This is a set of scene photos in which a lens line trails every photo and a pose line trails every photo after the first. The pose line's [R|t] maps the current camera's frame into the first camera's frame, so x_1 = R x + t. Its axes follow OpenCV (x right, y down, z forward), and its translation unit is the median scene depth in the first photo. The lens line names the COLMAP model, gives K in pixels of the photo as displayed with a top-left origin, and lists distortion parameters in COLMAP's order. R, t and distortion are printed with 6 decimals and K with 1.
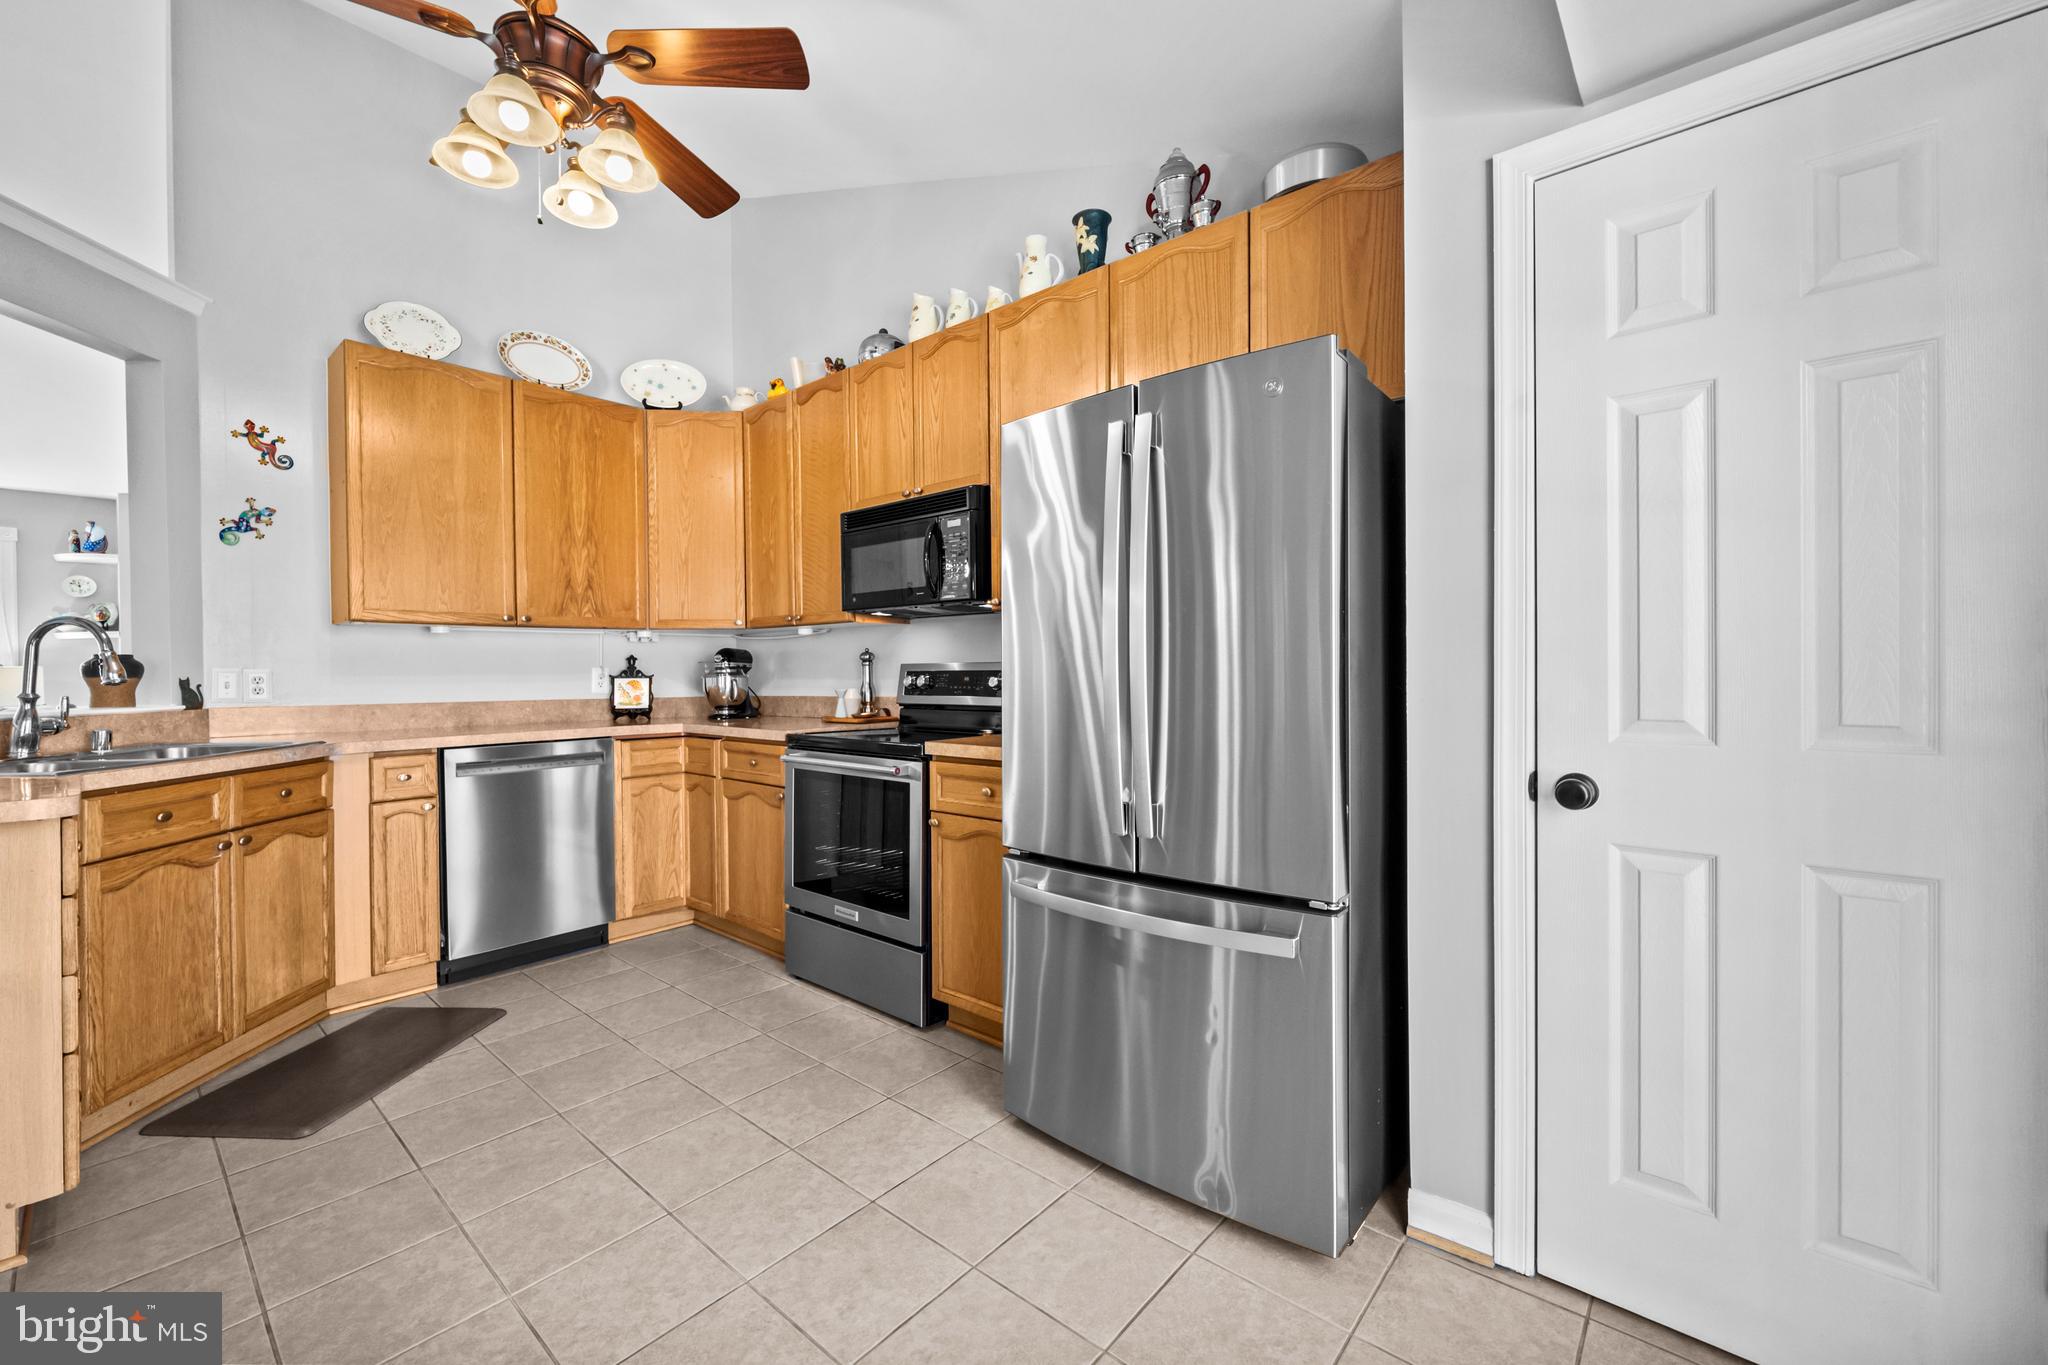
lens RADIAL K [[819.5, 0, 1019.4], [0, 819.5, 674.2], [0, 0, 1]] dist [-0.002560, 0.000338]
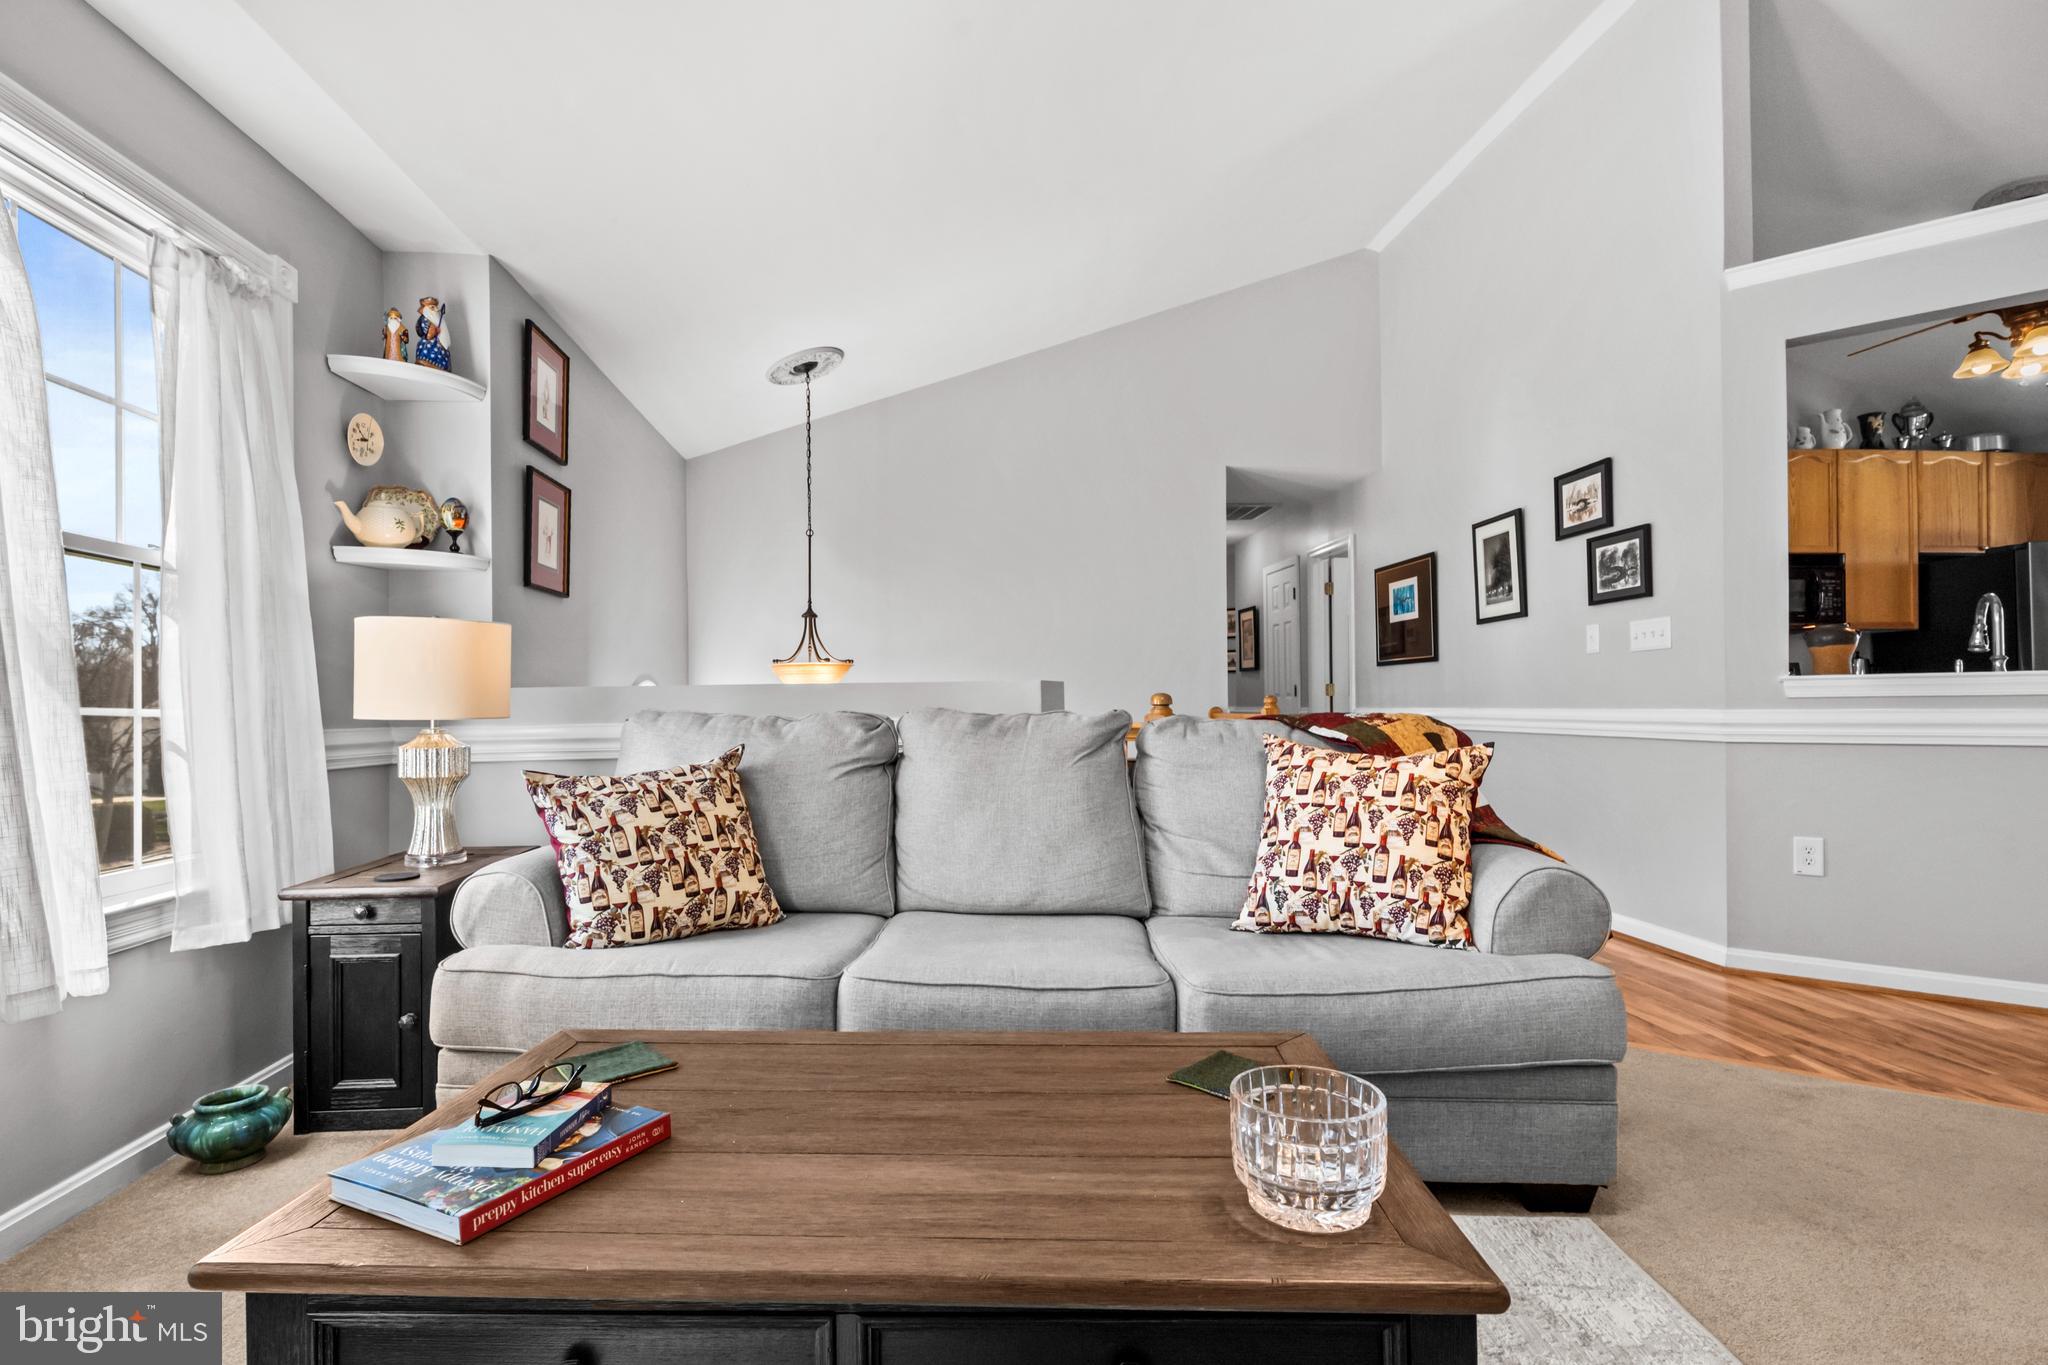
lens RADIAL K [[975.2, 0, 1007.8], [0, 975.2, 701.4], [0, 0, 1]] dist [-0.001681, -0.000413]
pose [[0.692985, 0.003246, 0.720944, -2.336818], [0.011840, 0.999804, -0.015882, 0.070160], [-0.720854, 0.019542, 0.692811, 0.764250]]
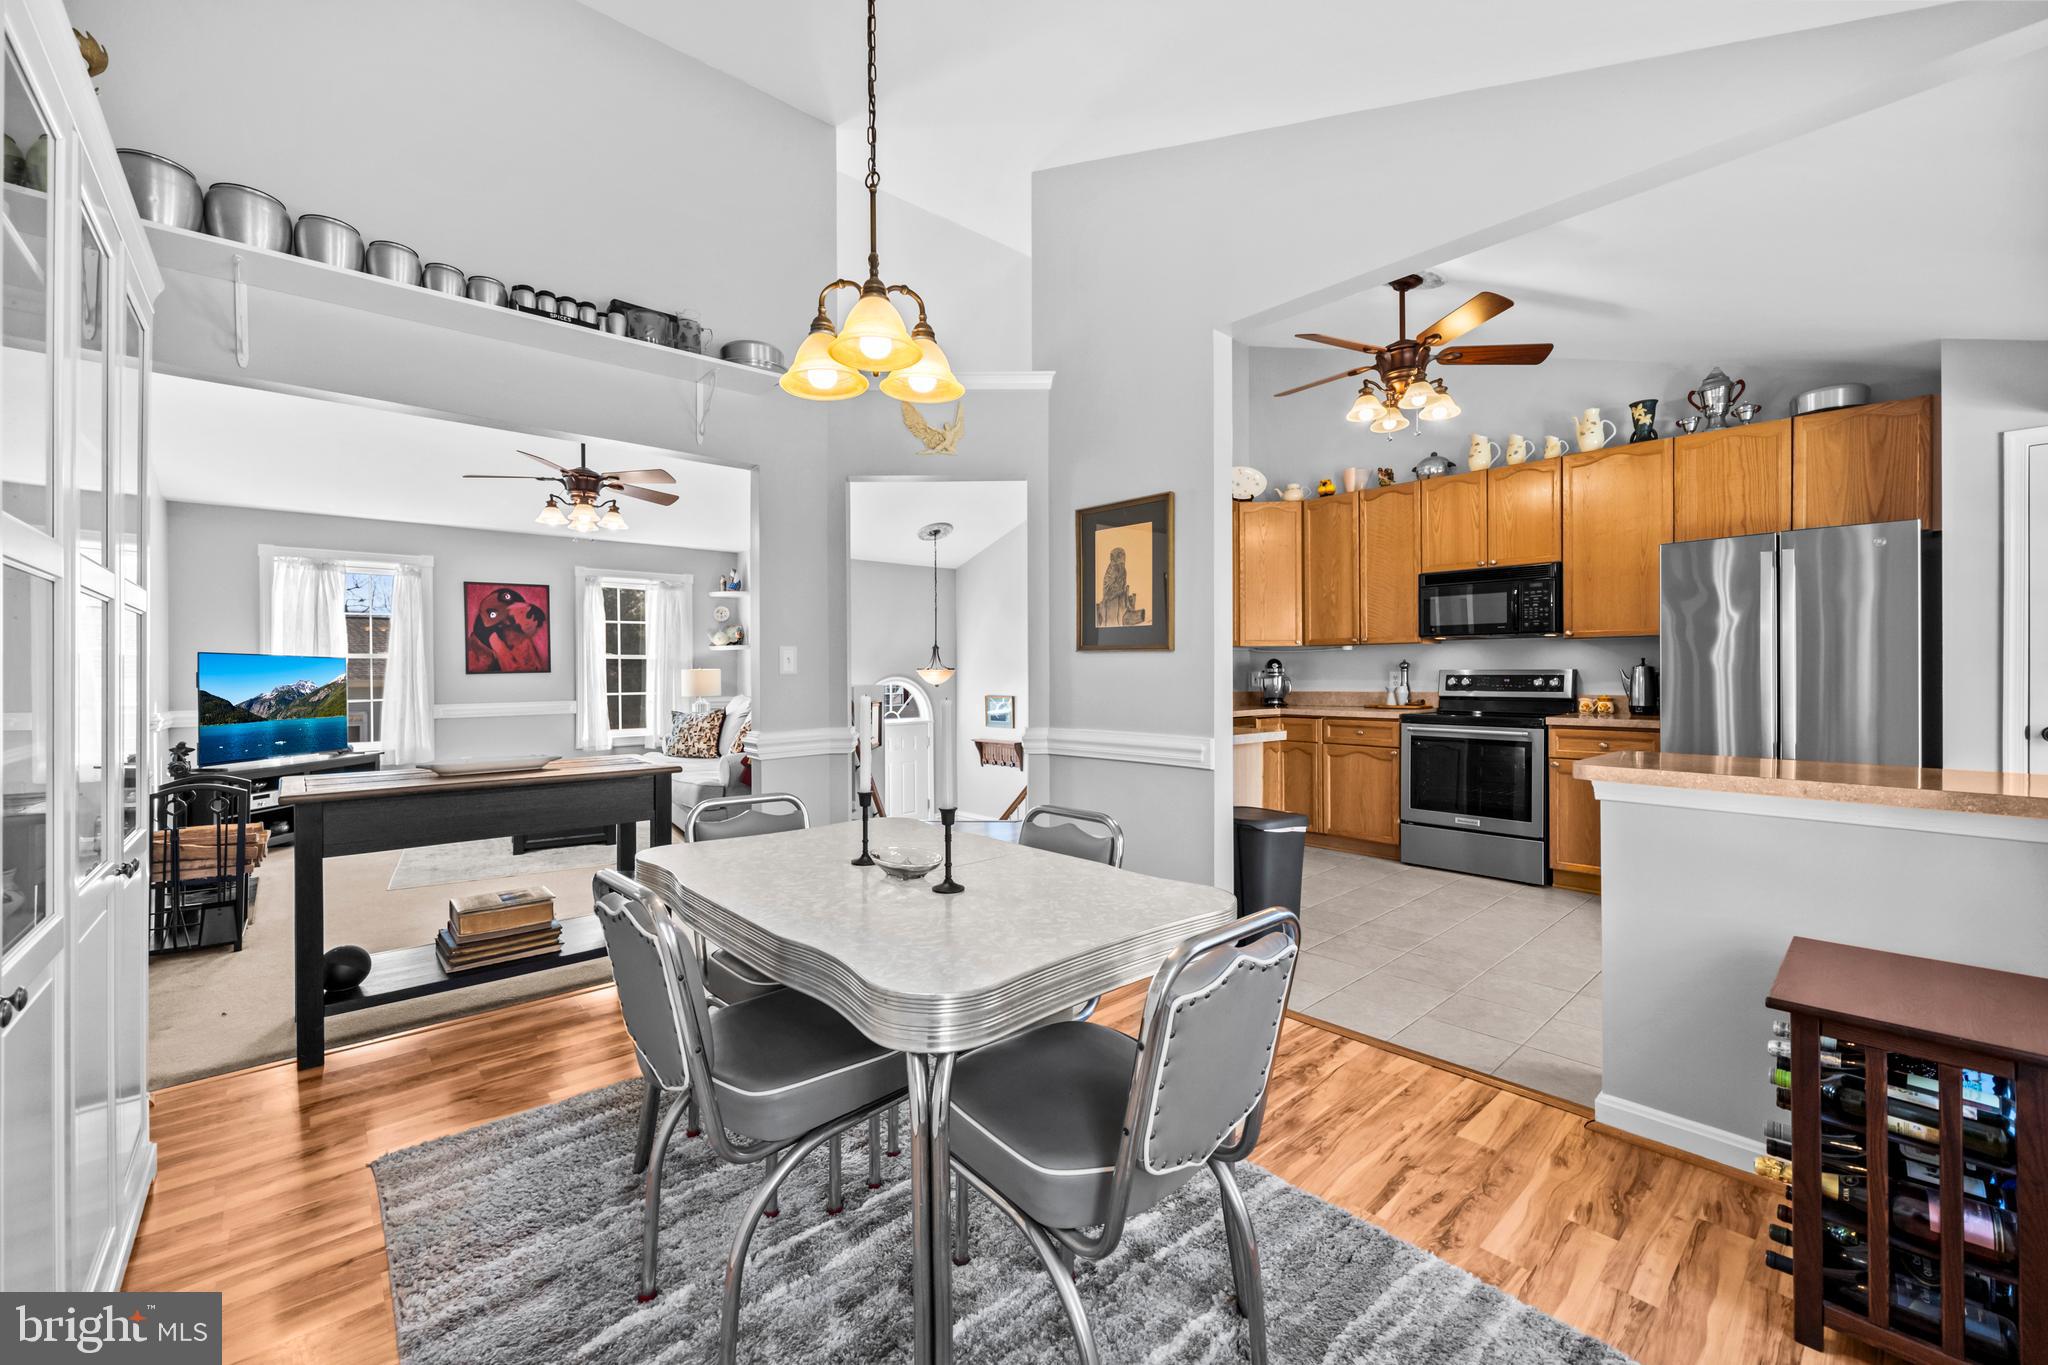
lens RADIAL K [[819.5, 0, 1019.4], [0, 819.5, 674.2], [0, 0, 1]] dist [-0.002560, 0.000338]
pose [[0.992099, 0.003445, -0.125407, -0.811589], [-0.003698, 0.999992, -0.001784, 0.000454], [0.125399, 0.002233, 0.992104, -0.679038]]
